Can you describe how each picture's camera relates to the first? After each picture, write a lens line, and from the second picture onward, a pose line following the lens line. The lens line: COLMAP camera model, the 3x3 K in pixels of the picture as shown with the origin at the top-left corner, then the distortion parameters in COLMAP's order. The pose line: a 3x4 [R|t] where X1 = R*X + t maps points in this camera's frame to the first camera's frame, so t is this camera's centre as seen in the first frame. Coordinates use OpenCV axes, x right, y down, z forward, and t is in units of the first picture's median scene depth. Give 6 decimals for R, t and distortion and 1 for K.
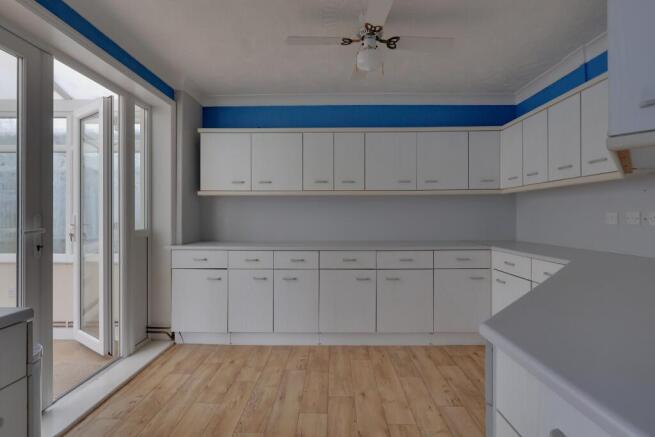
lens RADIAL K [[302.0, 0, 327.8], [0, 302.0, 218.2], [0, 0, 1]] dist [-0.003573, -0.000381]
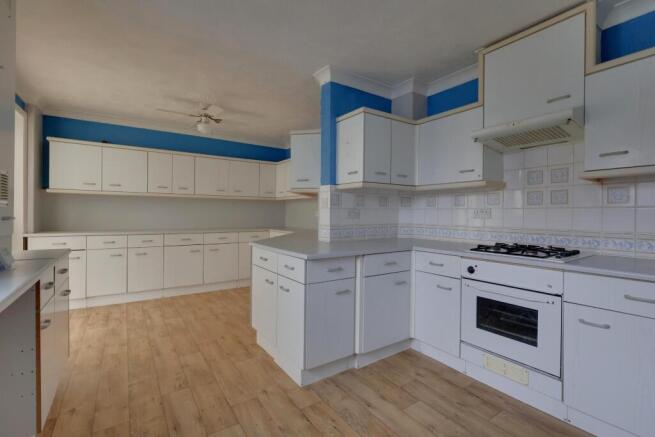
lens RADIAL K [[302.0, 0, 328.3], [0, 302.0, 217.4], [0, 0, 1]] dist [-0.003573, -0.000381]
pose [[0.814117, 0.003004, 0.580693, -0.226020], [-0.007017, 0.999964, 0.004665, 0.011667], [-0.580659, -0.007873, 0.814109, -0.674258]]
